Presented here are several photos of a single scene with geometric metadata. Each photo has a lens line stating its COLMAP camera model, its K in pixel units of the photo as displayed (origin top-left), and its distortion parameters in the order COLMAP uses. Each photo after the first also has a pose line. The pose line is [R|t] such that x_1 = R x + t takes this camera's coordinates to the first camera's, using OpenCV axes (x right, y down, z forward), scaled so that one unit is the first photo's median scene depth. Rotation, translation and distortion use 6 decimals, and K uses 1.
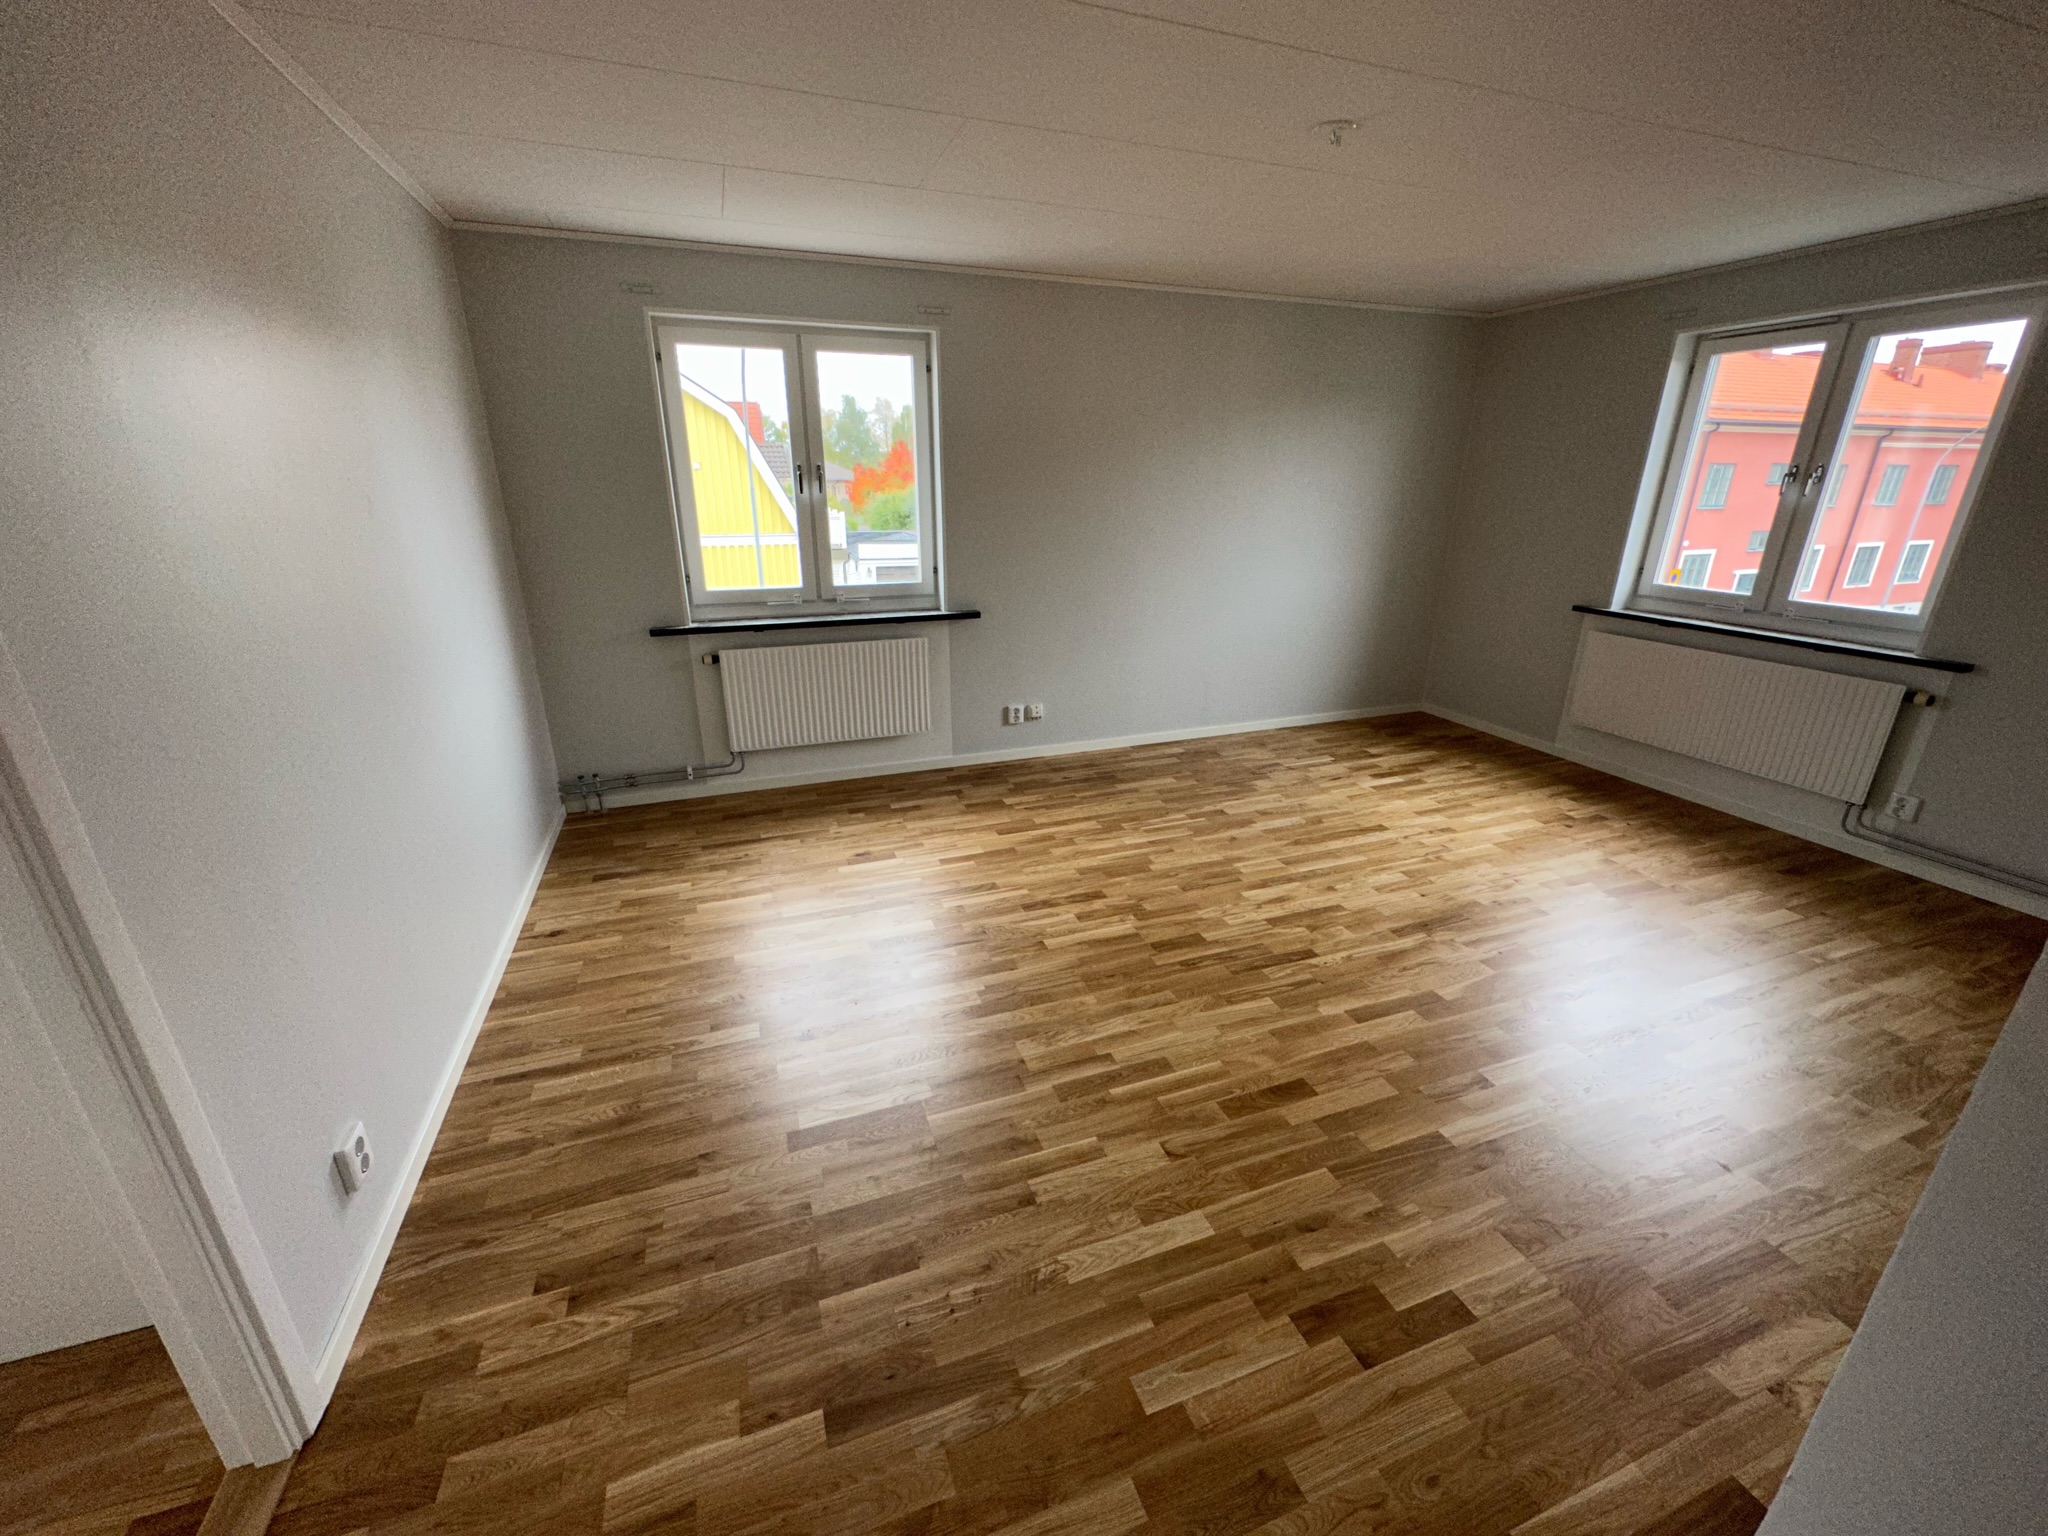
lens RADIAL K [[818.5, 0, 1022.8], [0, 818.5, 764.2], [0, 0, 1]] dist [-0.002863, 0.000530]
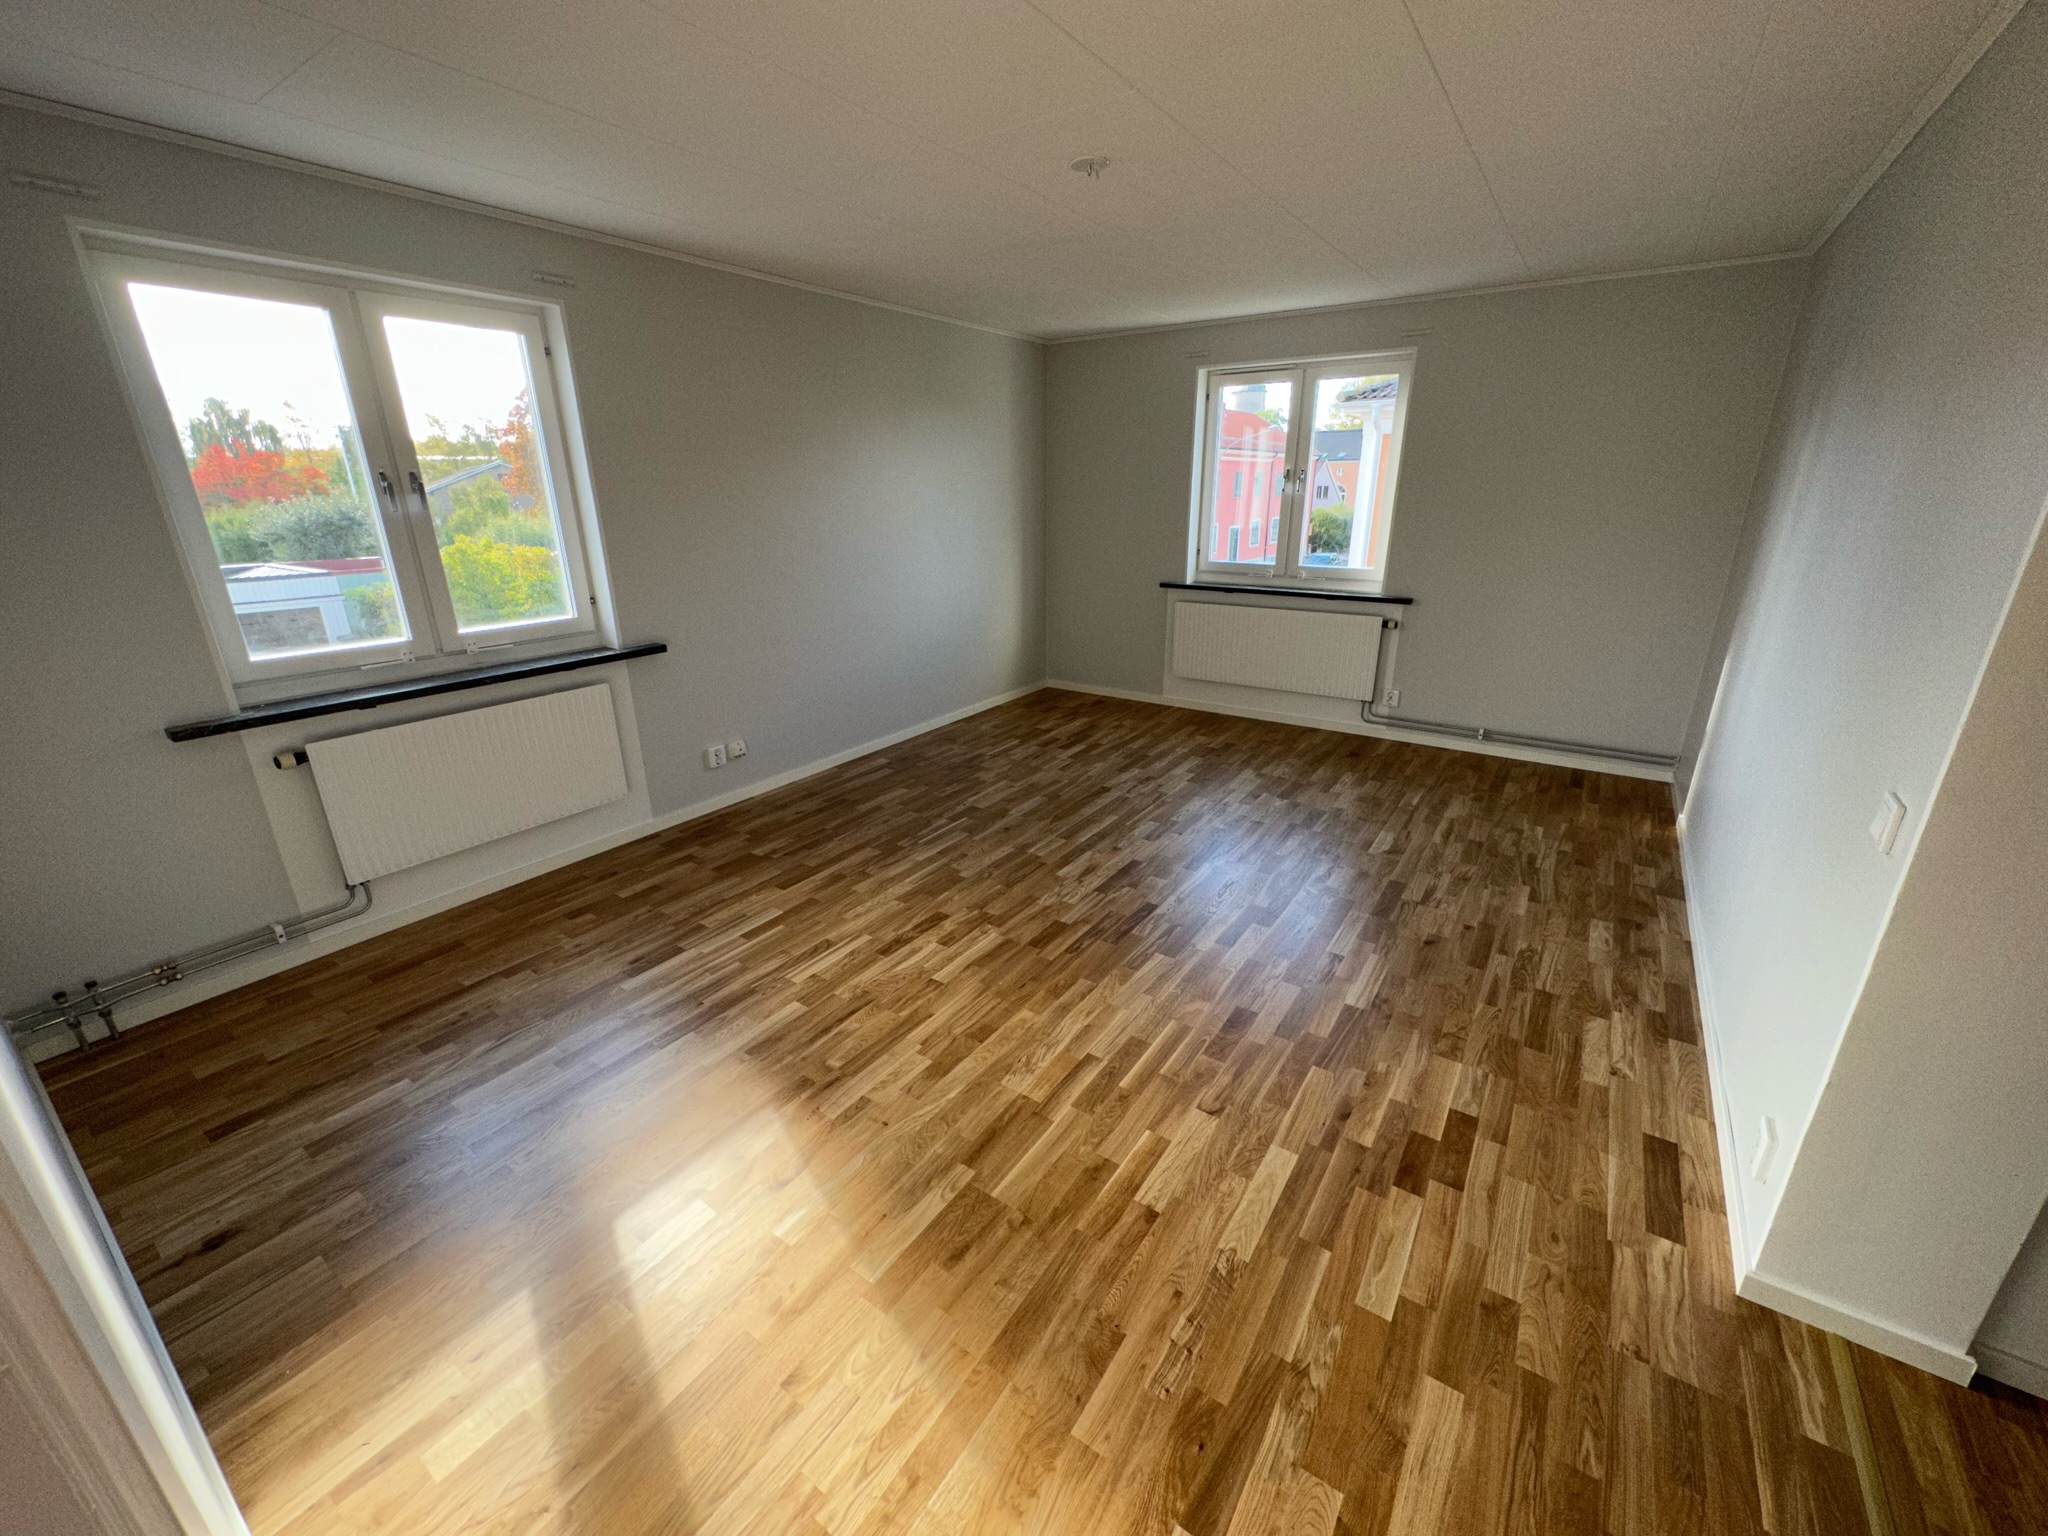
lens RADIAL K [[818.5, 0, 1033.5], [0, 818.5, 762.6], [0, 0, 1]] dist [-0.002863, 0.000530]
pose [[0.813068, -0.197492, 0.547647, -0.280011], [0.203821, 0.977731, 0.049984, -0.038160], [-0.545323, 0.070981, 0.835215, 0.116017]]
